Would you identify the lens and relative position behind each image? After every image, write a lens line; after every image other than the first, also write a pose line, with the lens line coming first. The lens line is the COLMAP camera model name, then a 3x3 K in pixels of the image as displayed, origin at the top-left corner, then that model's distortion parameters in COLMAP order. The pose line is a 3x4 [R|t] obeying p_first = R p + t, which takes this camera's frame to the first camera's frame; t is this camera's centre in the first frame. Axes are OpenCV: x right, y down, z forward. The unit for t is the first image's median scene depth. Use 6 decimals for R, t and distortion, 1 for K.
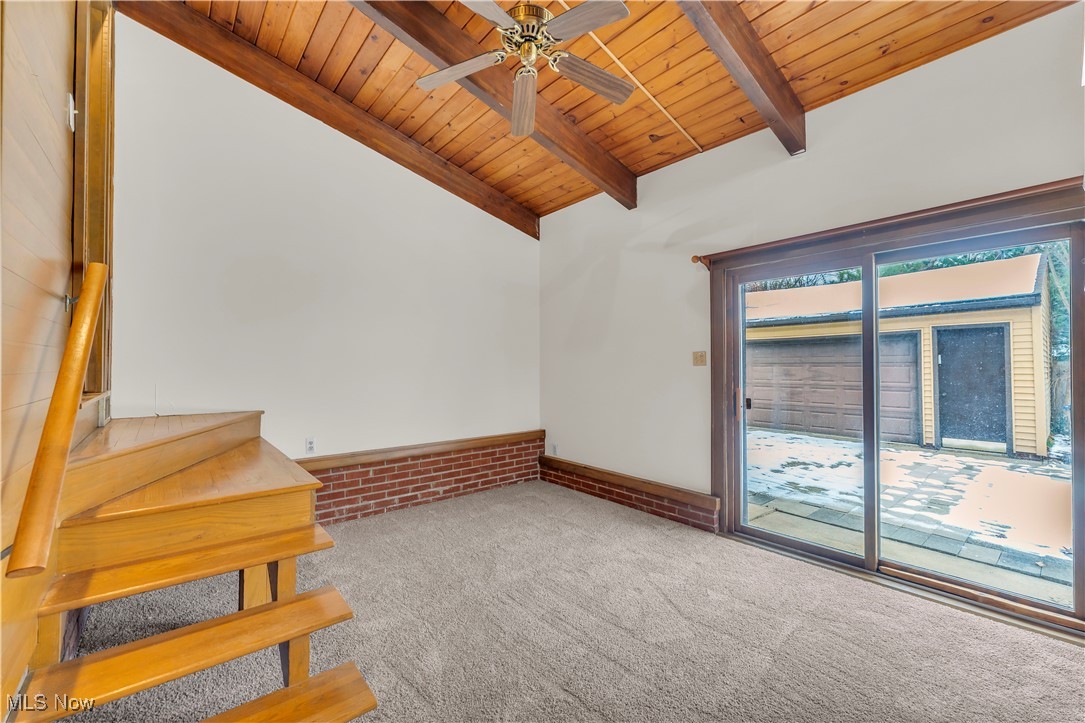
lens RADIAL K [[440.3, 0, 542.8], [0, 440.3, 363.1], [0, 0, 1]] dist [-0.000905, -0.000567]
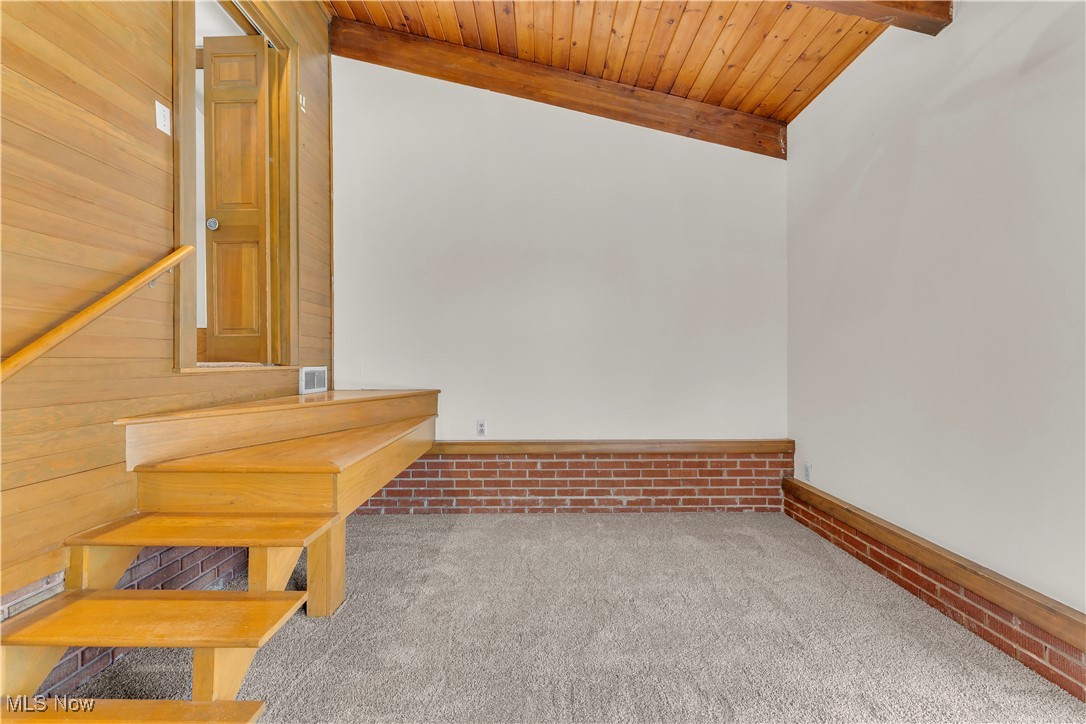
lens RADIAL K [[440.7, 0, 540.3], [0, 440.7, 364.2], [0, 0, 1]] dist [-0.000905, -0.000567]
pose [[0.761572, 0.001789, -0.648078, 0.182383], [0.007434, 0.999906, 0.011496, 0.031222], [0.648038, -0.013573, 0.761487, 0.303517]]
